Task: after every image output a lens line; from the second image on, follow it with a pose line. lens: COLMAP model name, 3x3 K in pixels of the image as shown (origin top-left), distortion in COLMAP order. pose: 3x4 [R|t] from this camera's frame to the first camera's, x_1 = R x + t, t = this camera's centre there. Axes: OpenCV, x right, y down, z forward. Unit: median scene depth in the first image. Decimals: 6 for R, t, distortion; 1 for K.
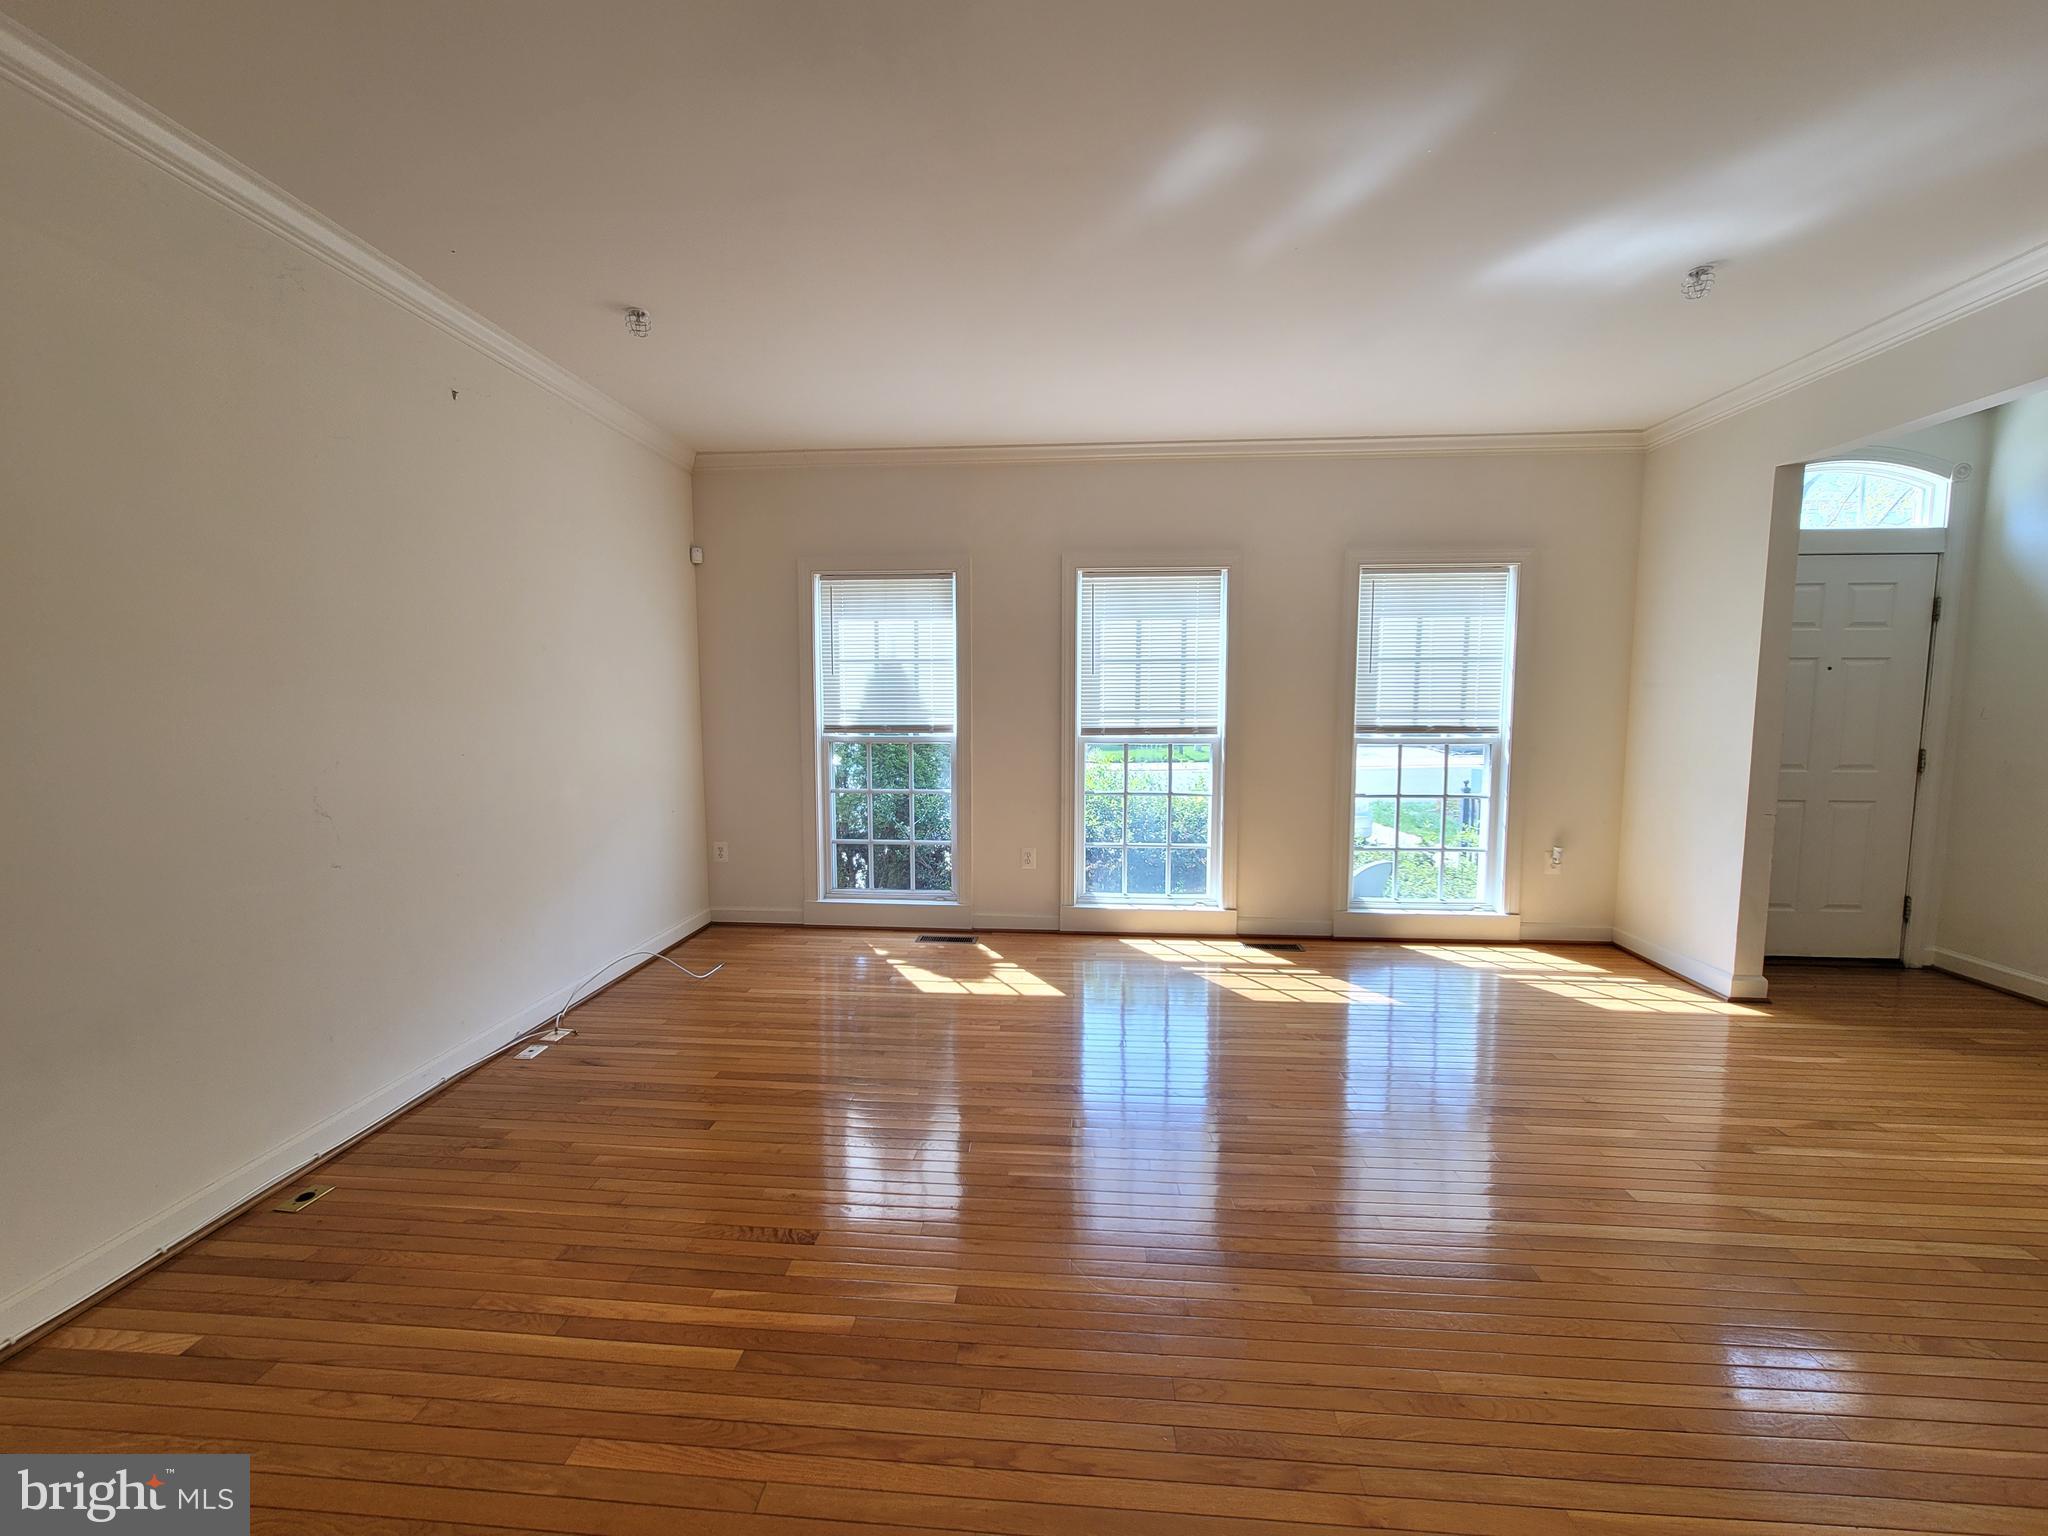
lens RADIAL K [[834.0, 0, 1014.0], [0, 834.0, 772.4], [0, 0, 1]] dist [-0.005170, 0.001387]
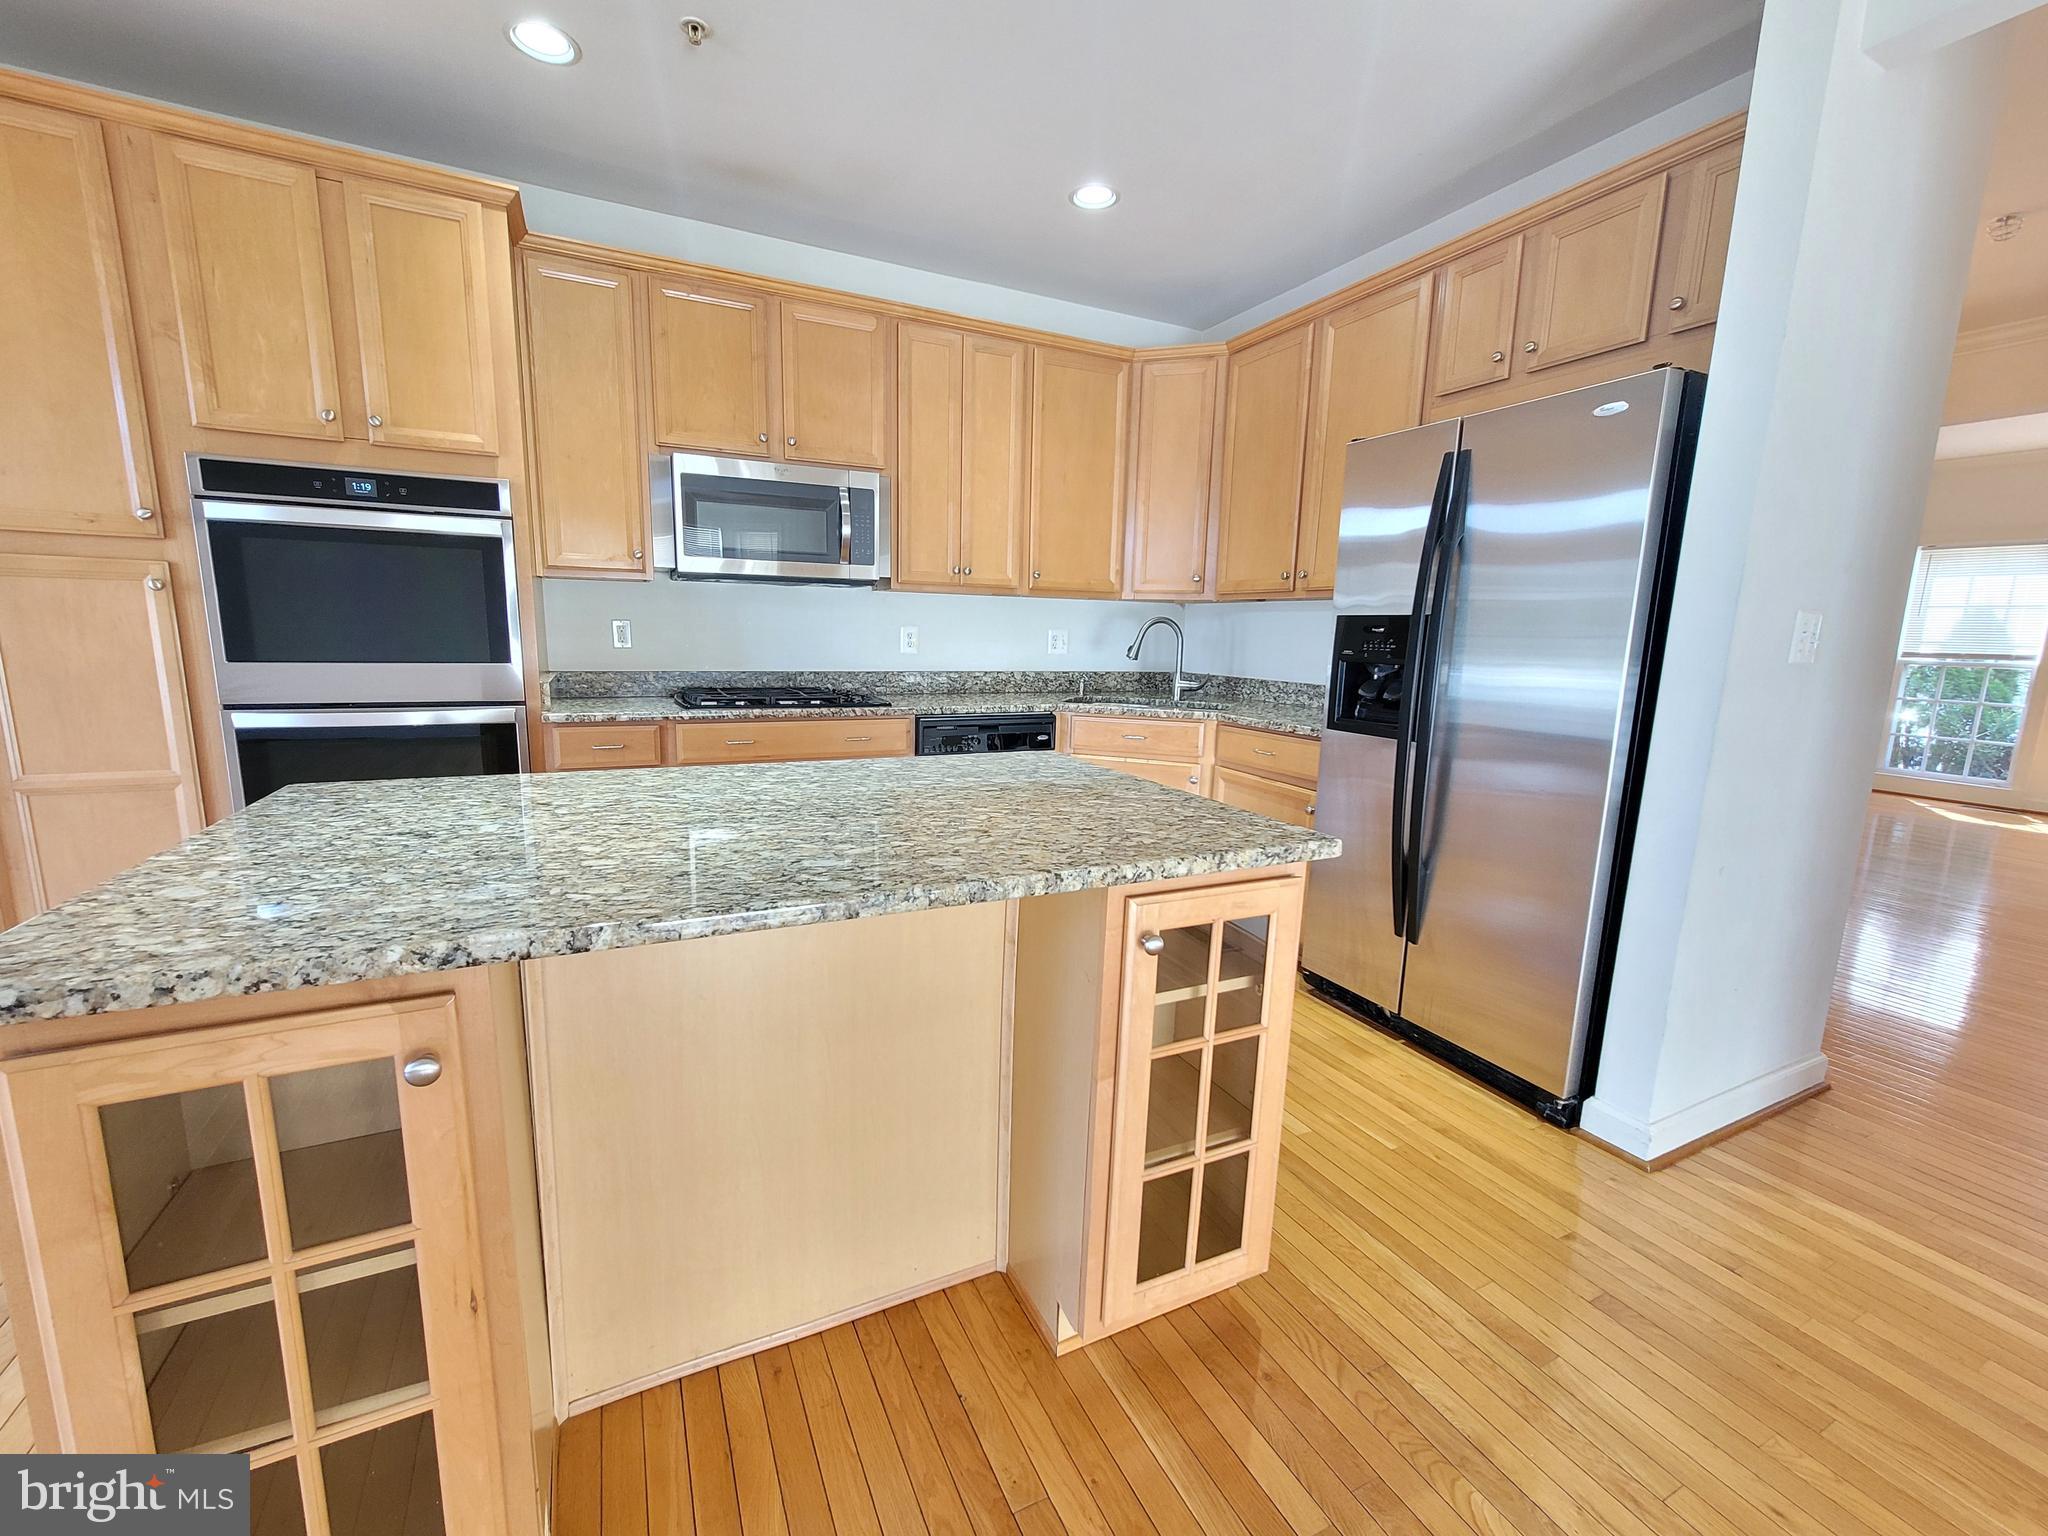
lens RADIAL K [[834.0, 0, 1015.1], [0, 834.0, 771.2], [0, 0, 1]] dist [-0.005170, 0.001387]
pose [[0.505686, 0.153282, -0.848991, 0.269344], [-0.101335, 0.987831, 0.117990, 0.144559], [0.856745, 0.026367, 0.515065, -1.147408]]
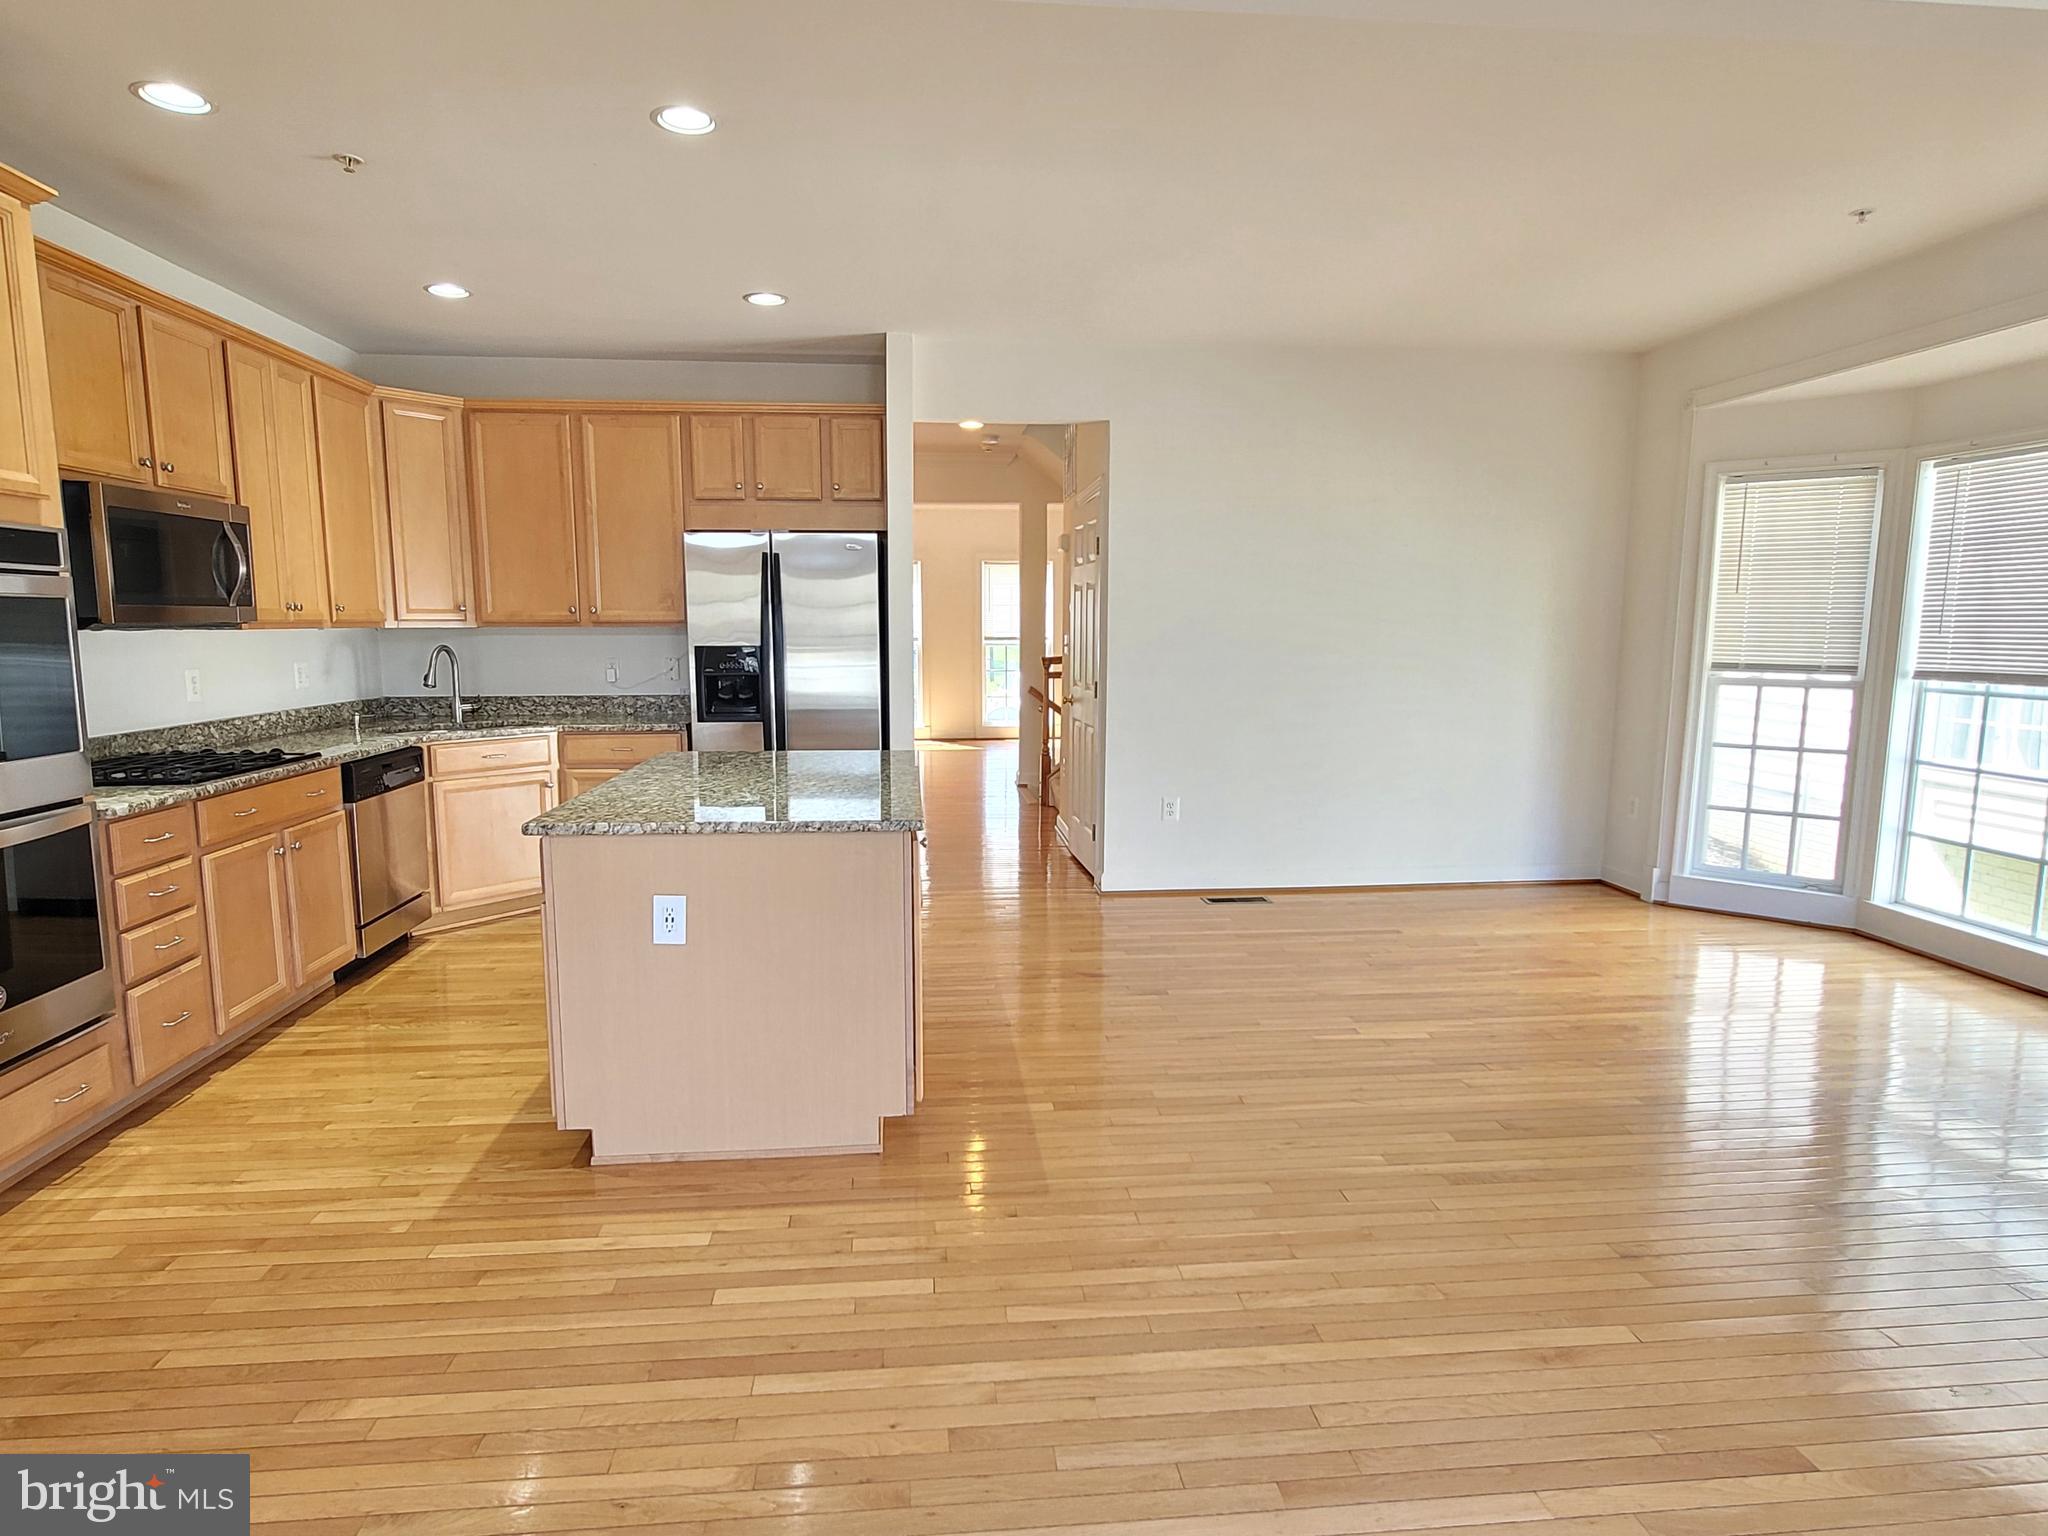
lens RADIAL K [[1122.3, 0, 1014.0], [0, 1122.3, 767.7], [0, 0, 1]] dist [-0.003957, -0.001533]
pose [[0.985362, -0.025856, 0.168501, 0.008098], [0.019440, 0.999026, 0.039619, 0.168601], [-0.169362, -0.035763, 0.984905, -1.842286]]
